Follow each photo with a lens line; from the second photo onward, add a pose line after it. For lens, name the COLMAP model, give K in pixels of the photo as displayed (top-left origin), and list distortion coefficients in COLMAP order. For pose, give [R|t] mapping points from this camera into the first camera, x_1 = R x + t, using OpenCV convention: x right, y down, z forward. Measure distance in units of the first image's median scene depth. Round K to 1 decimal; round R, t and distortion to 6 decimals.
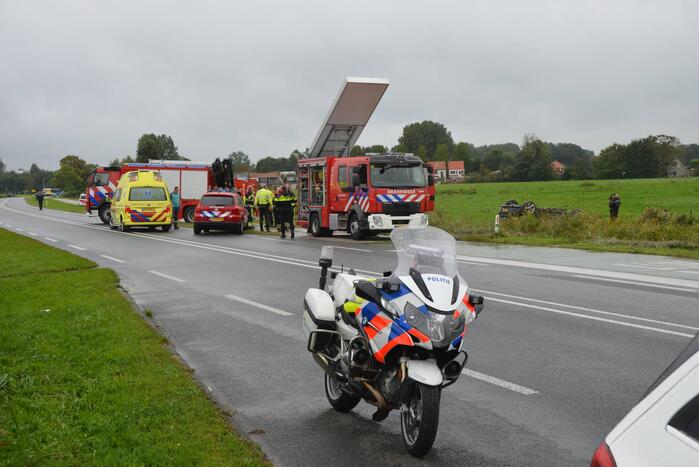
lens RADIAL K [[889.7, 0, 349.5], [0, 889.7, 233.5], [0, 0, 1]] dist [0.048912, 0.034161]
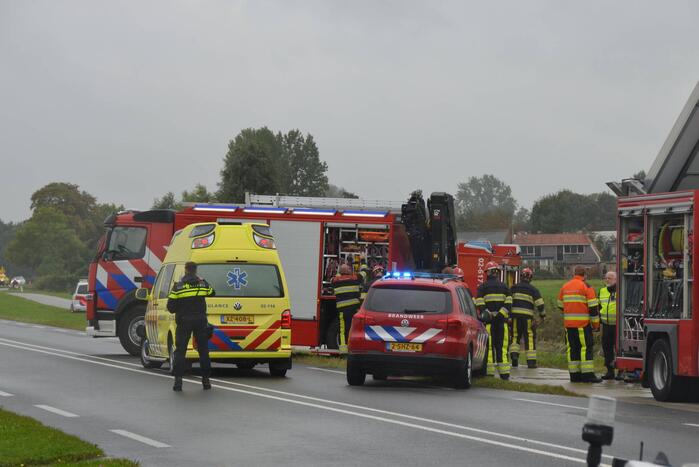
lens RADIAL K [[2400.9, 0, 349.5], [0, 2400.9, 233.5], [0, 0, 1]] dist [0.963665, -2.146627]
pose [[0.983406, 0.013646, -0.180903, 0.016984], [-0.025960, 0.997490, -0.065877, 0.004383], [0.179550, 0.069480, 0.981292, -0.044209]]
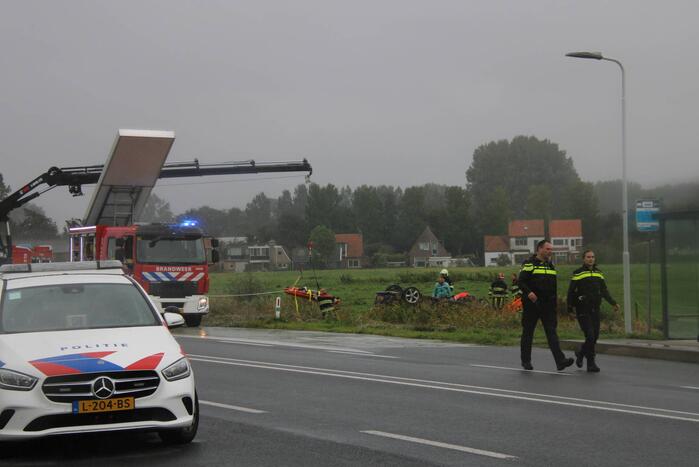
lens RADIAL K [[2223.7, 0, 349.5], [0, 2223.7, 233.5], [0, 0, 1]] dist [0.926669, 0.043437]
pose [[0.997547, 0.010170, -0.069253, 0.301206], [-0.014959, 0.997506, -0.068984, 0.051384], [0.068378, 0.069851, 0.995211, -0.892028]]
